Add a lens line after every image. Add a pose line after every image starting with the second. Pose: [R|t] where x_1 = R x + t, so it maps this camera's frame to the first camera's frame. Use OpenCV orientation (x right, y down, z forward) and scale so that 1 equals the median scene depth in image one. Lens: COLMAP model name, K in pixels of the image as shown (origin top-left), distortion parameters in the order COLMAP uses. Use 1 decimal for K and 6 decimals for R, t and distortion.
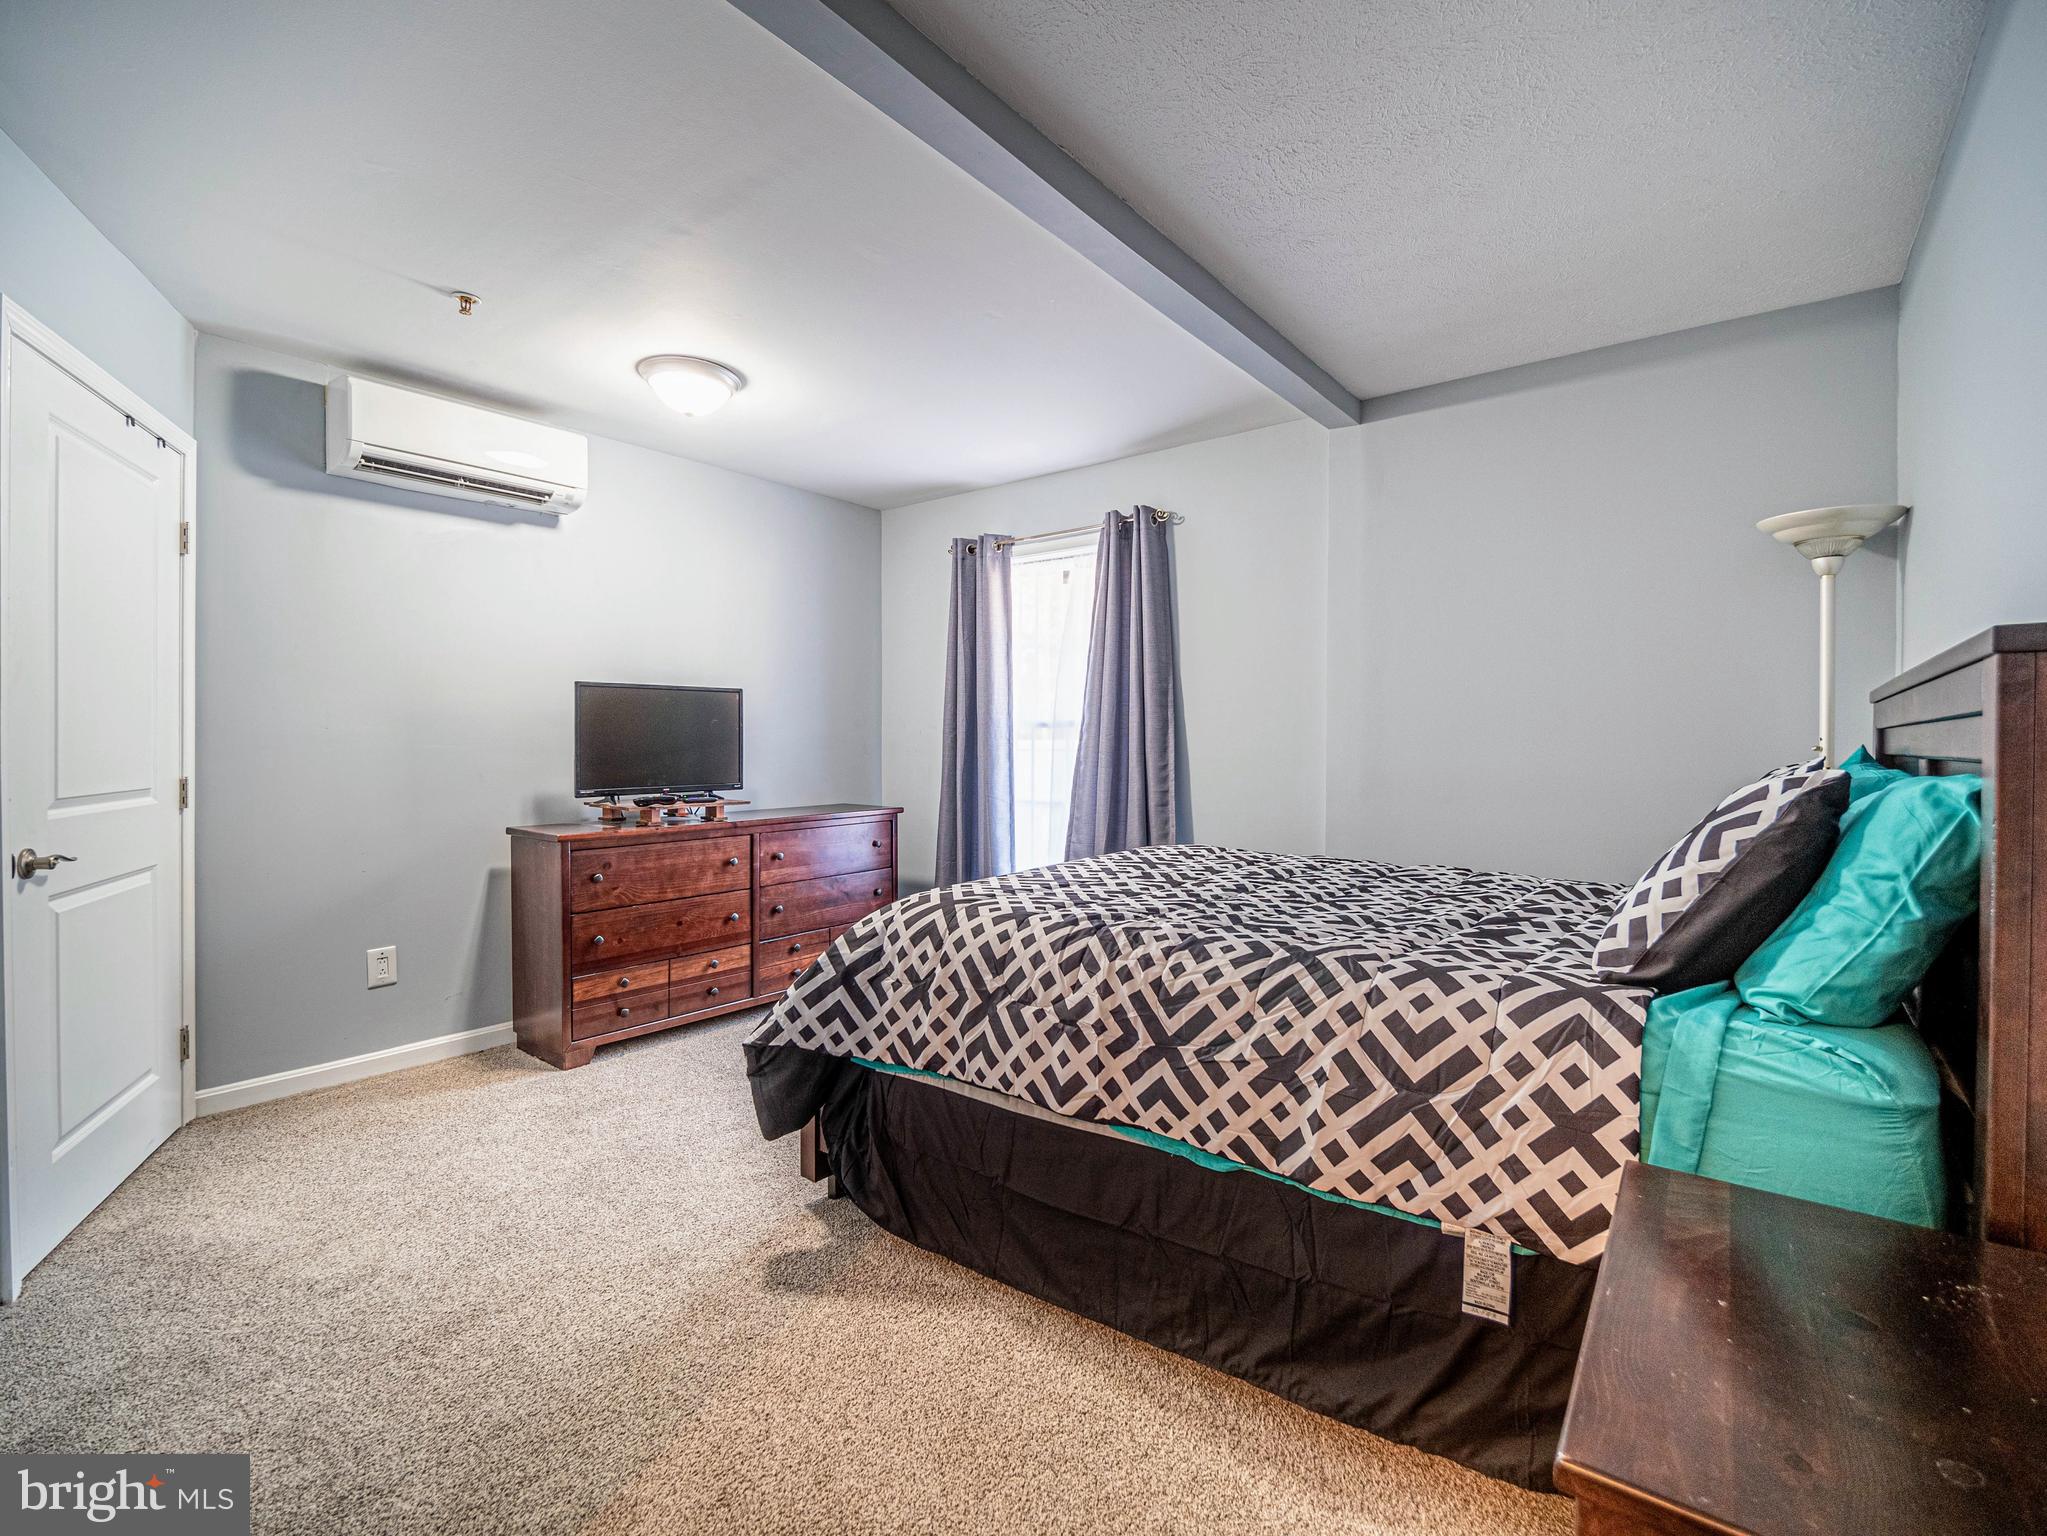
lens RADIAL K [[962.5, 0, 1034.4], [0, 962.5, 735.8], [0, 0, 1]] dist [-0.008707, -0.001280]
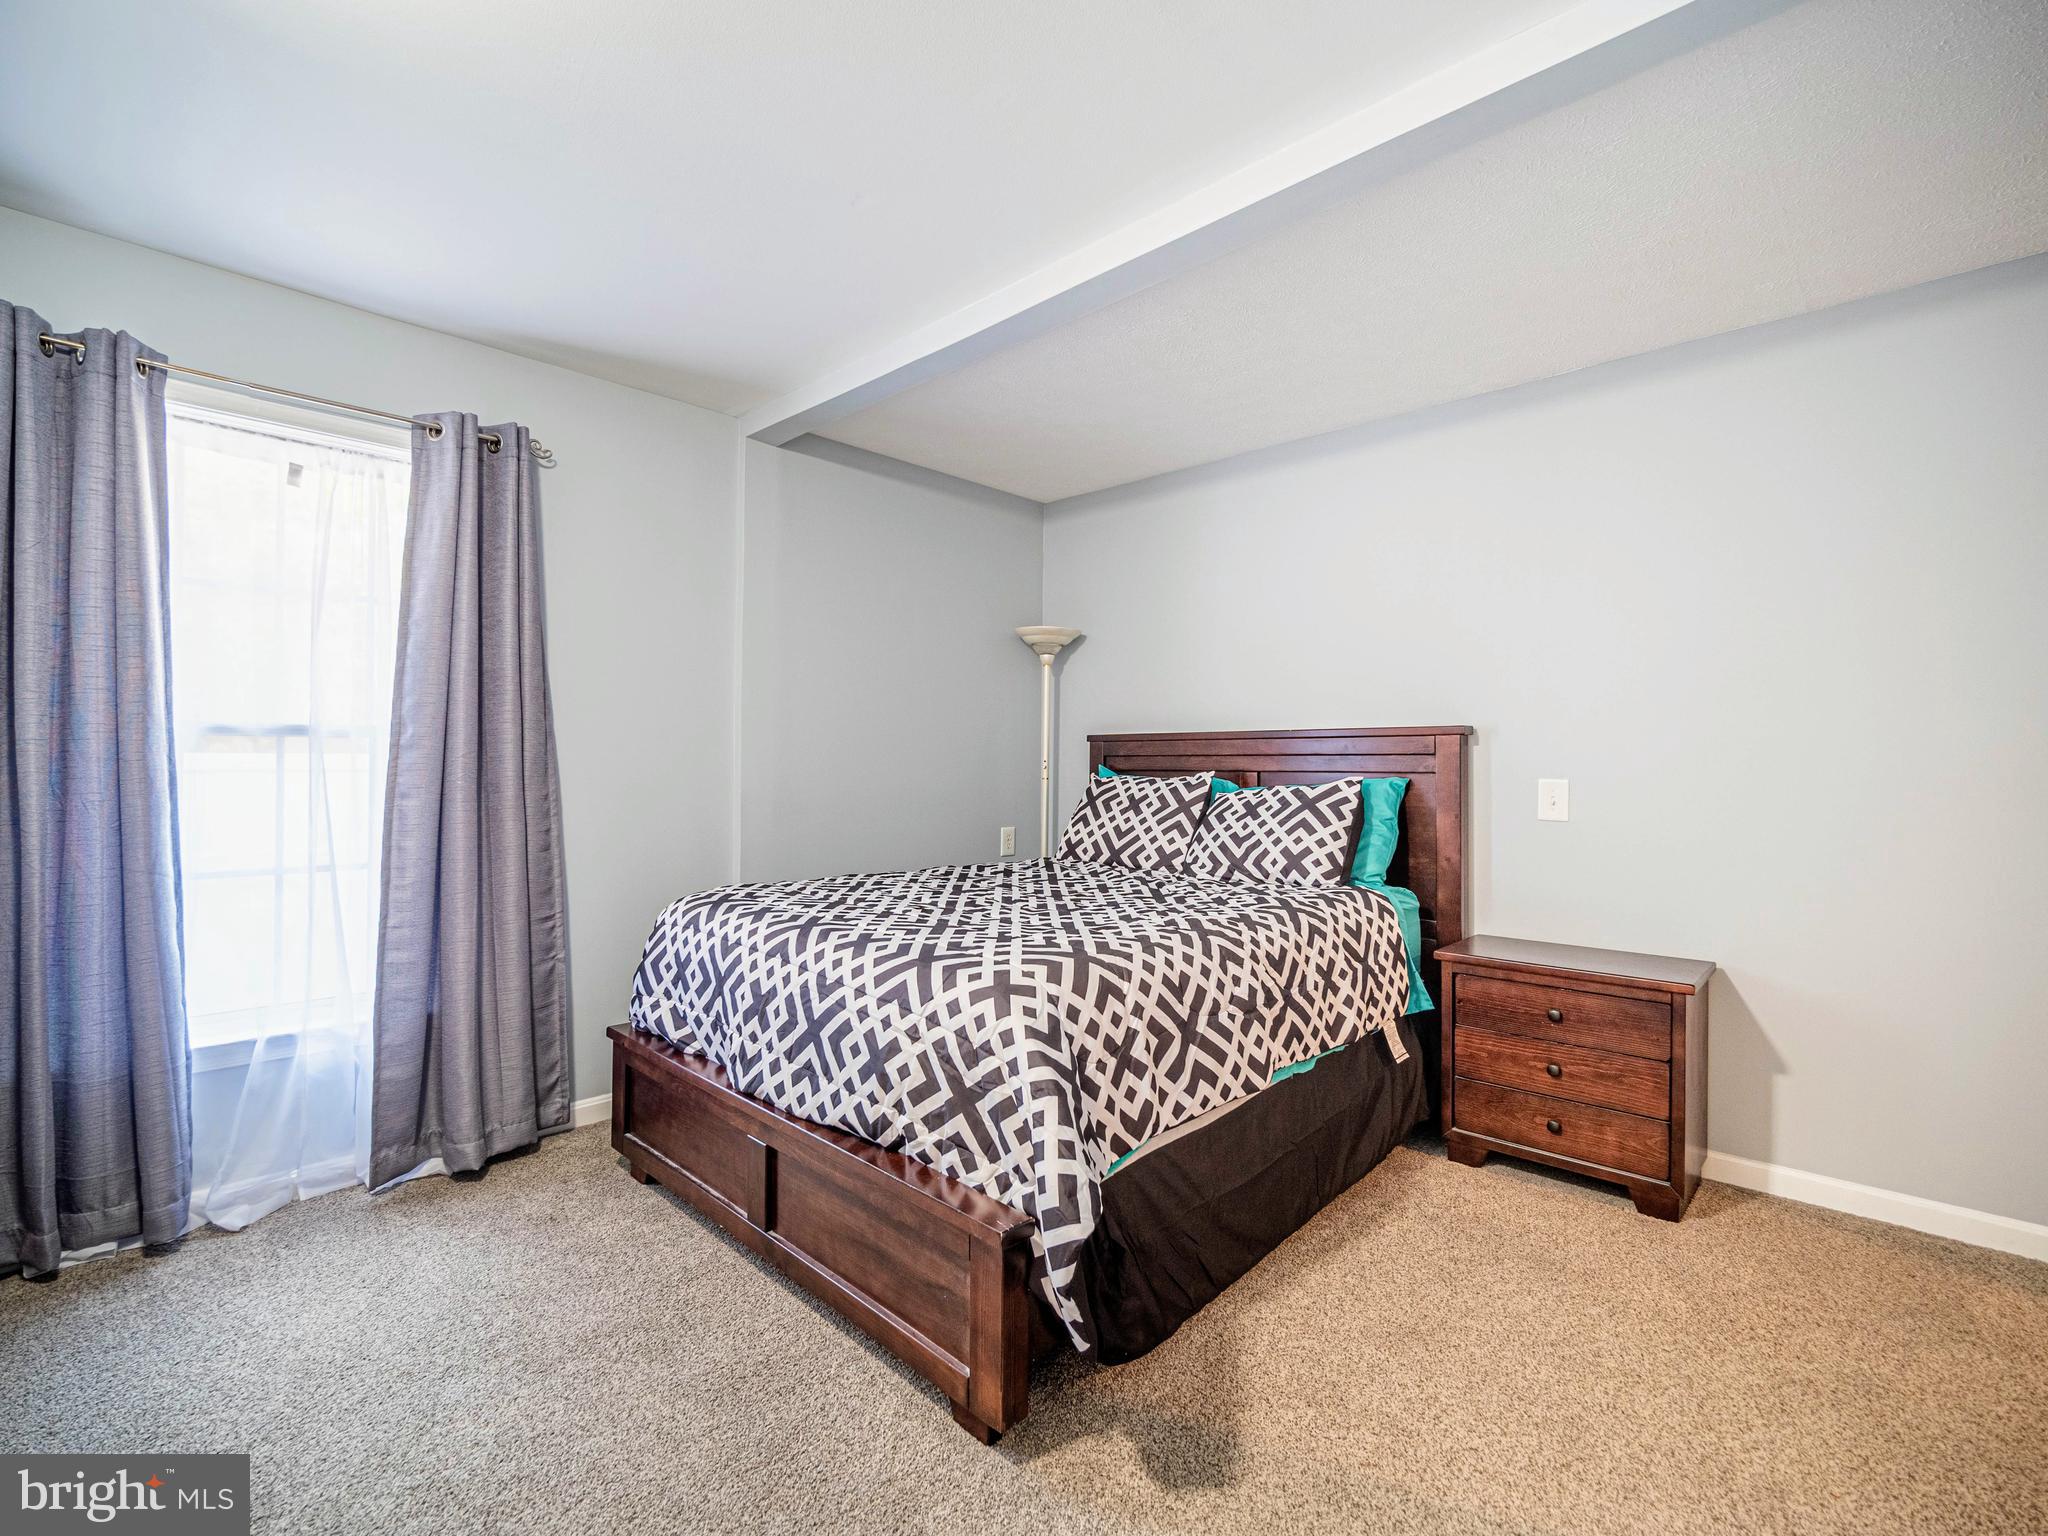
lens RADIAL K [[962.8, 0, 999.7], [0, 962.8, 756.5], [0, 0, 1]] dist [-0.007448, -0.000890]
pose [[0.095176, 0.009619, 0.995414, -0.811913], [-0.007800, 0.999930, -0.008917, 0.008408], [-0.995430, -0.006915, 0.095244, 0.857623]]
